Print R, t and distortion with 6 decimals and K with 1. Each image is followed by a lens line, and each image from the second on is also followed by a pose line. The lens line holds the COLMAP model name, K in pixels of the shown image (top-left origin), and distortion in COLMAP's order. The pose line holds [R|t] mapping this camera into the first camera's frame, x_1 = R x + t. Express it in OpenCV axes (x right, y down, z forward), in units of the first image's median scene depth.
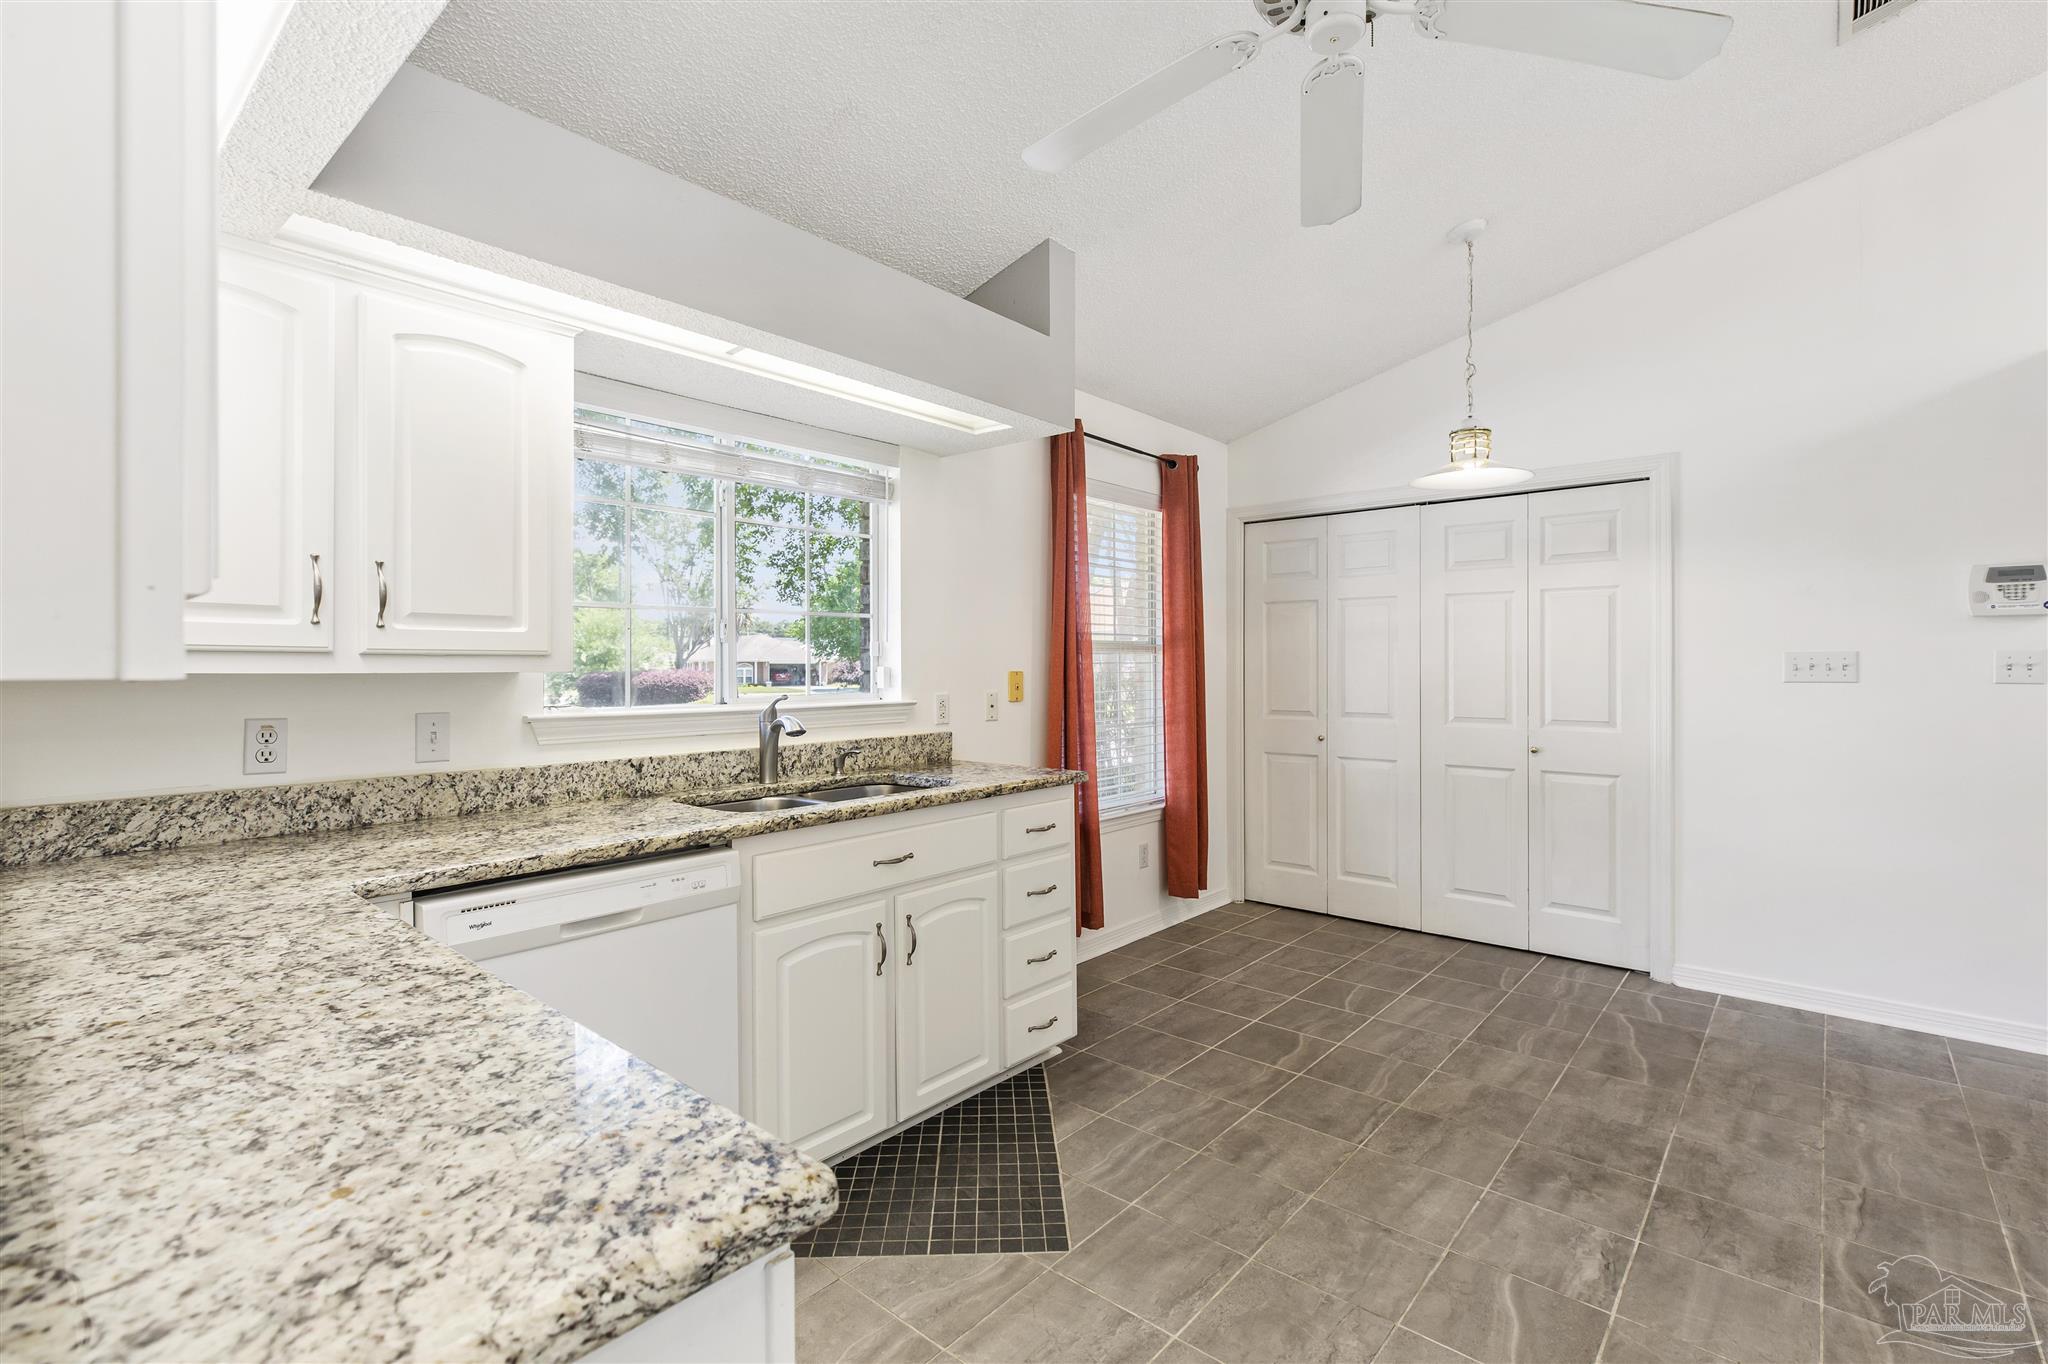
lens RADIAL K [[935.0, 0, 1025.2], [0, 935.0, 672.8], [0, 0, 1]] dist [-0.000278, 0.000028]
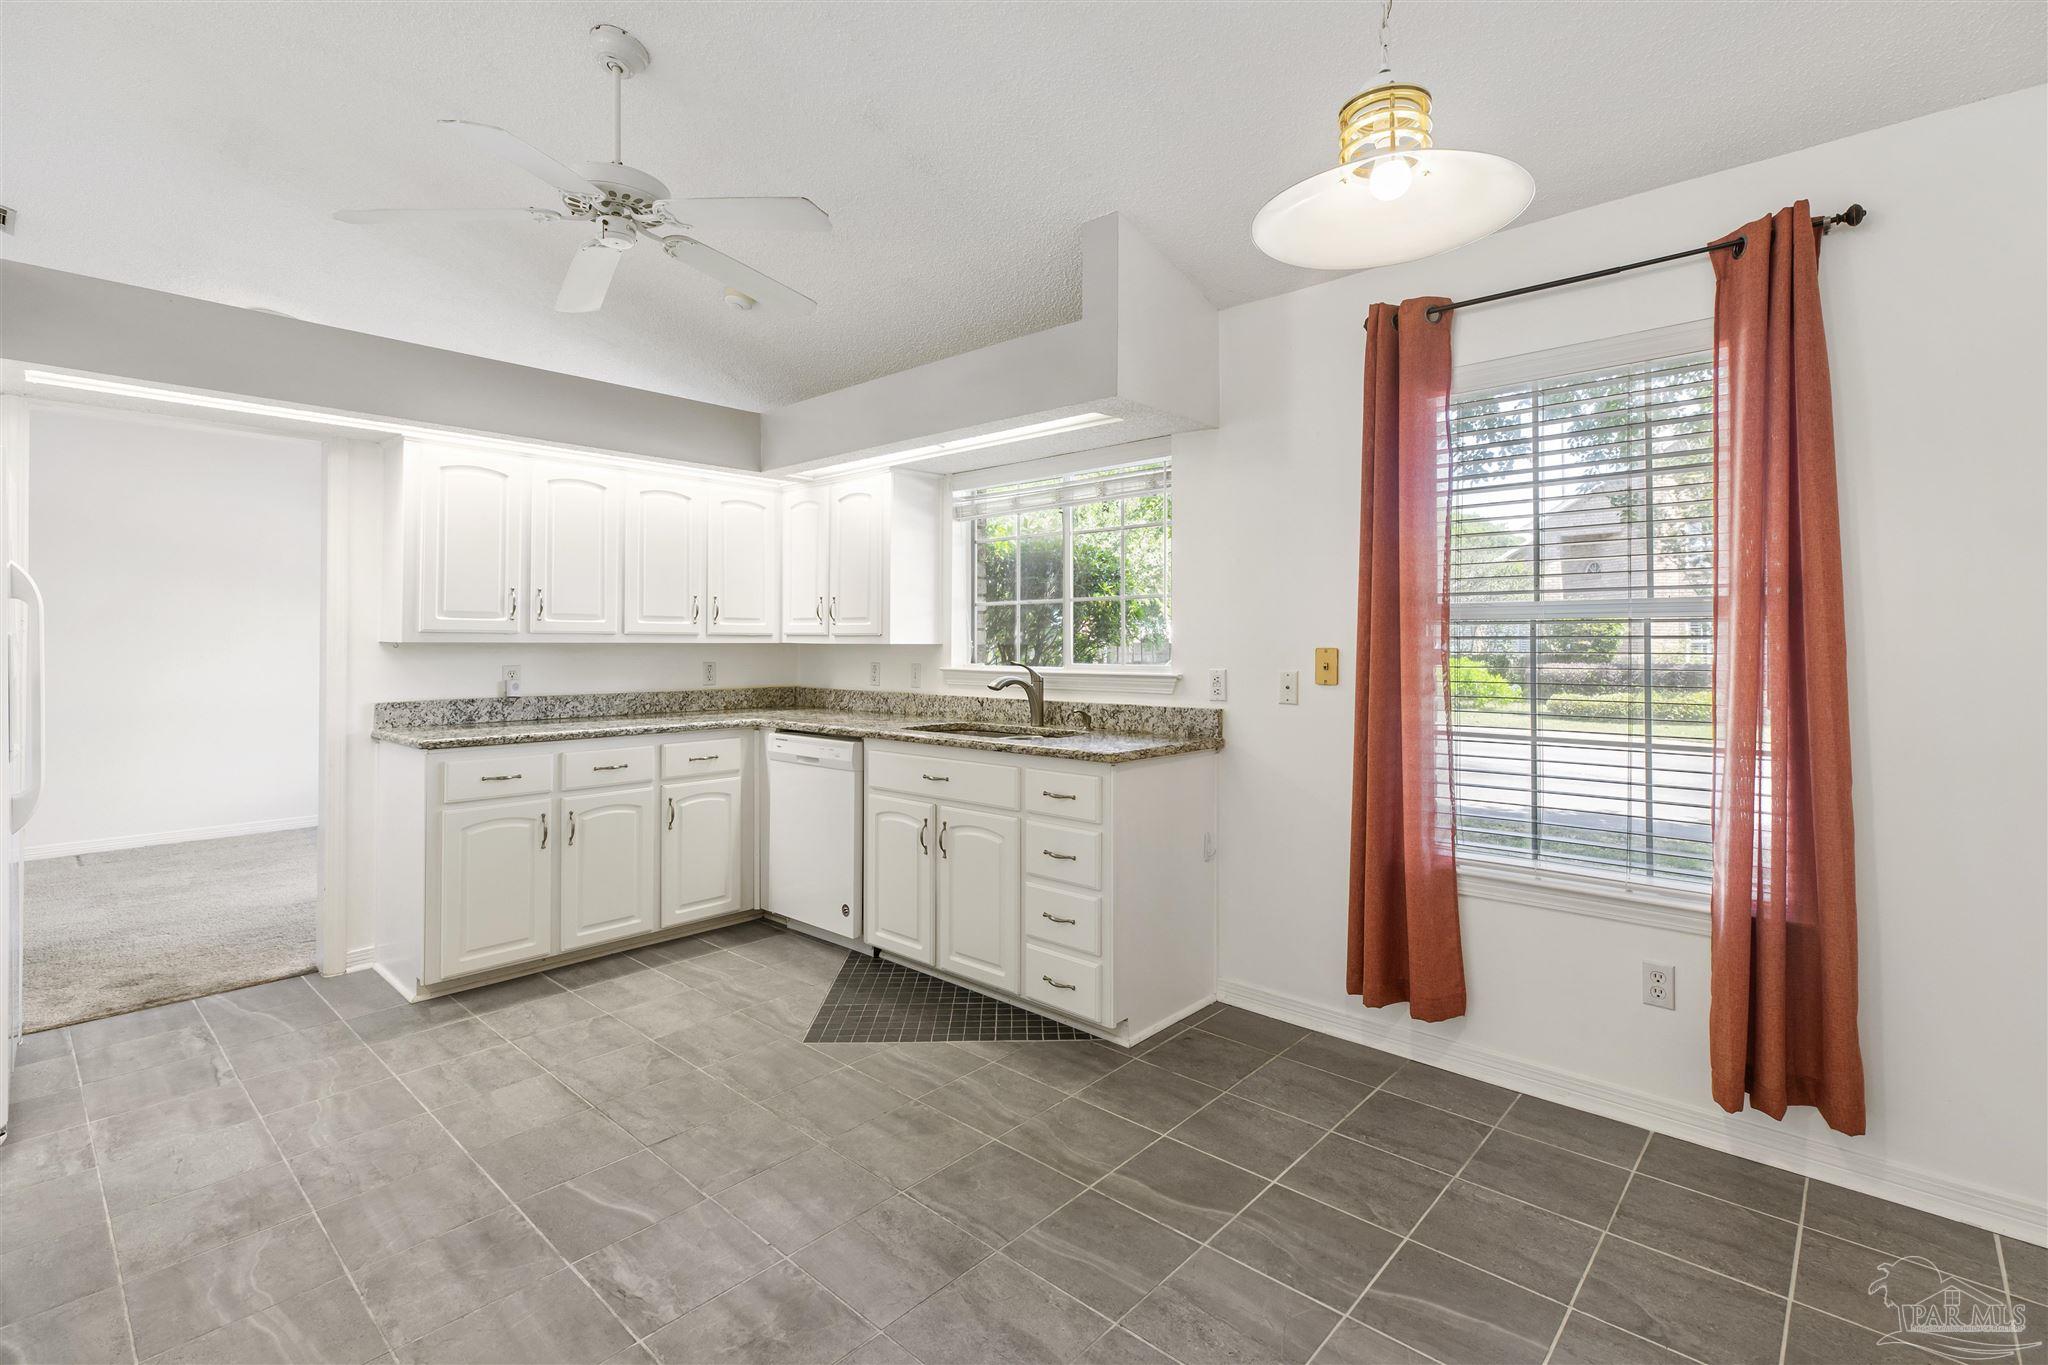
lens RADIAL K [[935.0, 0, 1019.7], [0, 935.0, 644.3], [0, 0, 1]] dist [-0.000278, 0.000028]
pose [[-0.032615, 0.004416, -0.999458, 1.195801], [-0.008525, 0.999953, 0.004696, -0.008920], [0.999432, 0.008673, -0.032575, 1.108417]]
